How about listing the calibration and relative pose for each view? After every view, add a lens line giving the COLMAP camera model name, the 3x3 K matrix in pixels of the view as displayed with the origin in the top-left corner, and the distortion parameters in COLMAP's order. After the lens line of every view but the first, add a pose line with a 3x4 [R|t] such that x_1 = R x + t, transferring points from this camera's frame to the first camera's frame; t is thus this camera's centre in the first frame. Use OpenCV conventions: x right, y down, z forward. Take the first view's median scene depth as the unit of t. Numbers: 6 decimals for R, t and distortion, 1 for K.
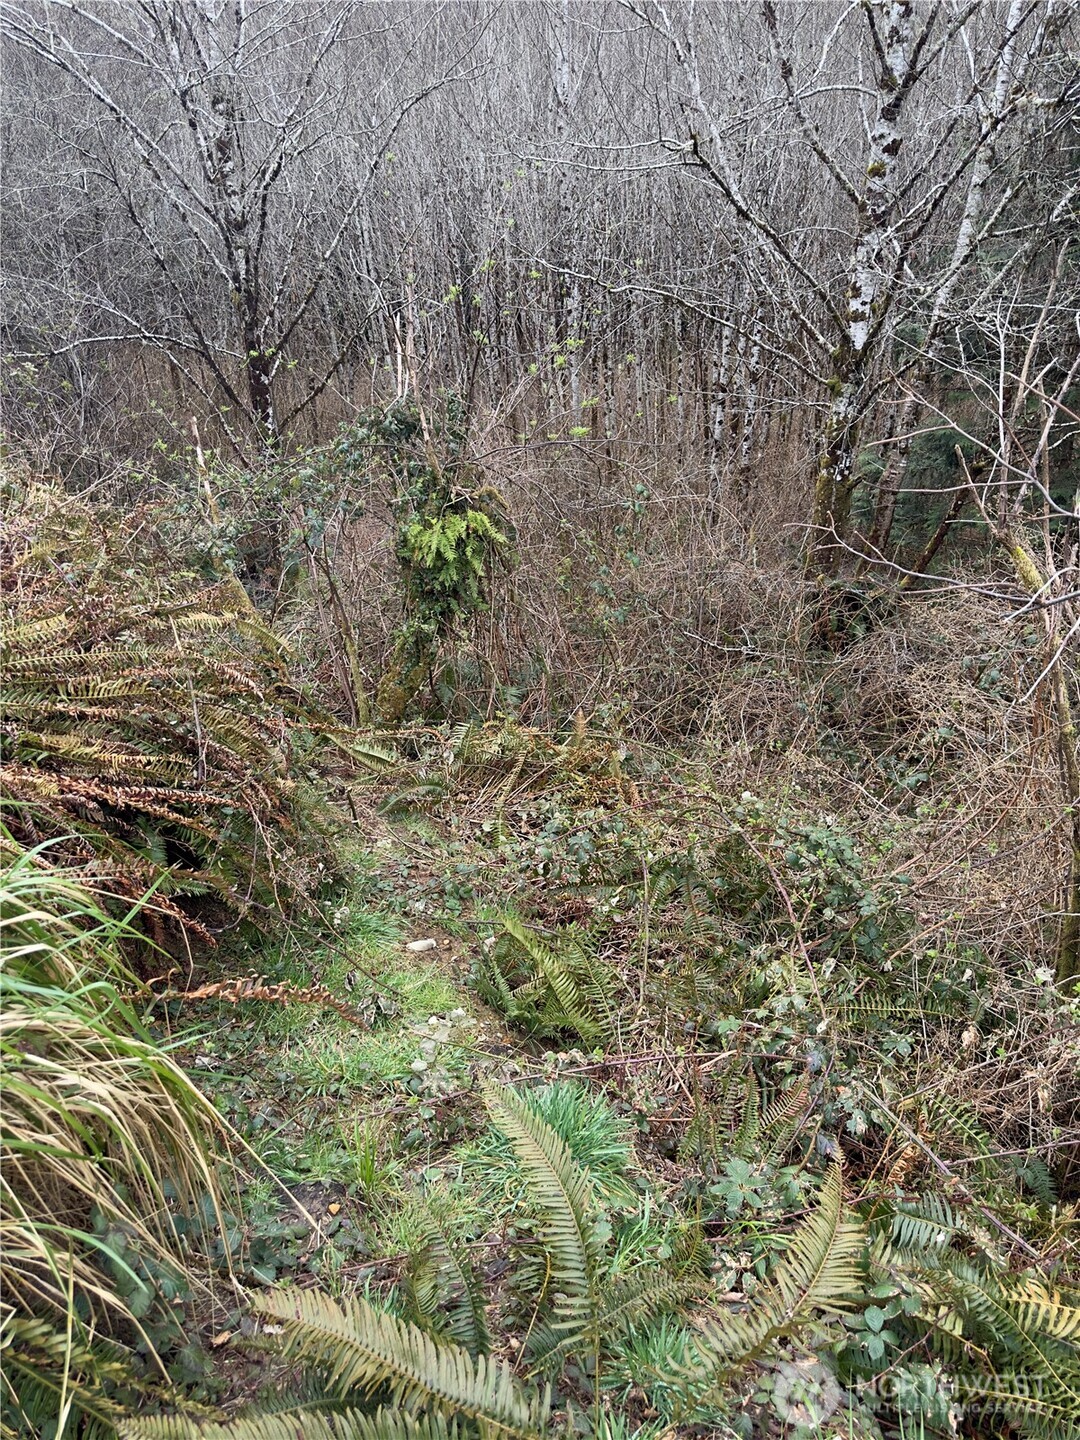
lens RADIAL K [[1023.3, 0, 540.0], [0, 1023.3, 720.0], [0, 0, 1]] dist [-0.000843, -0.001419]
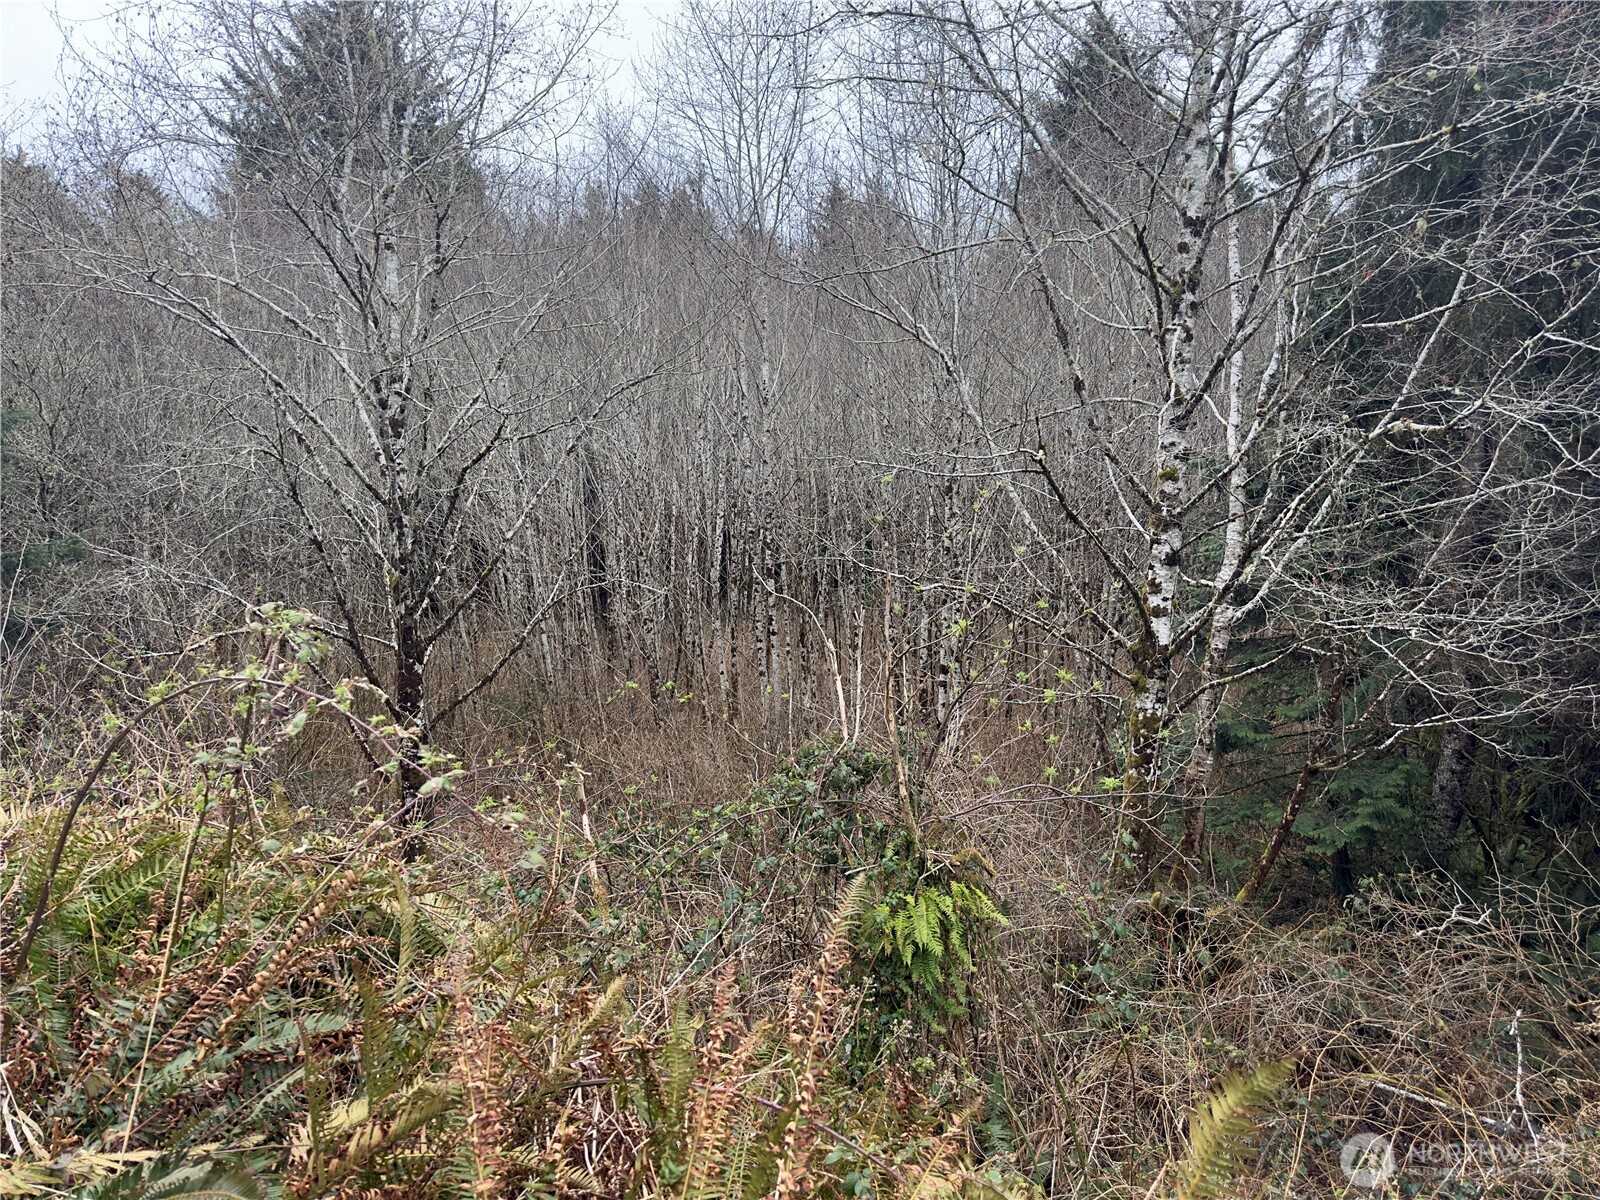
lens RADIAL K [[1111.7, 0, 800.0], [0, 1111.7, 600.0], [0, 0, 1]] dist [0.103057, -0.119649]
pose [[0.982139, -0.002622, 0.188137, -0.207745], [0.067010, 0.939216, -0.336724, -0.077584], [-0.175819, 0.343317, 0.922617, 0.097836]]
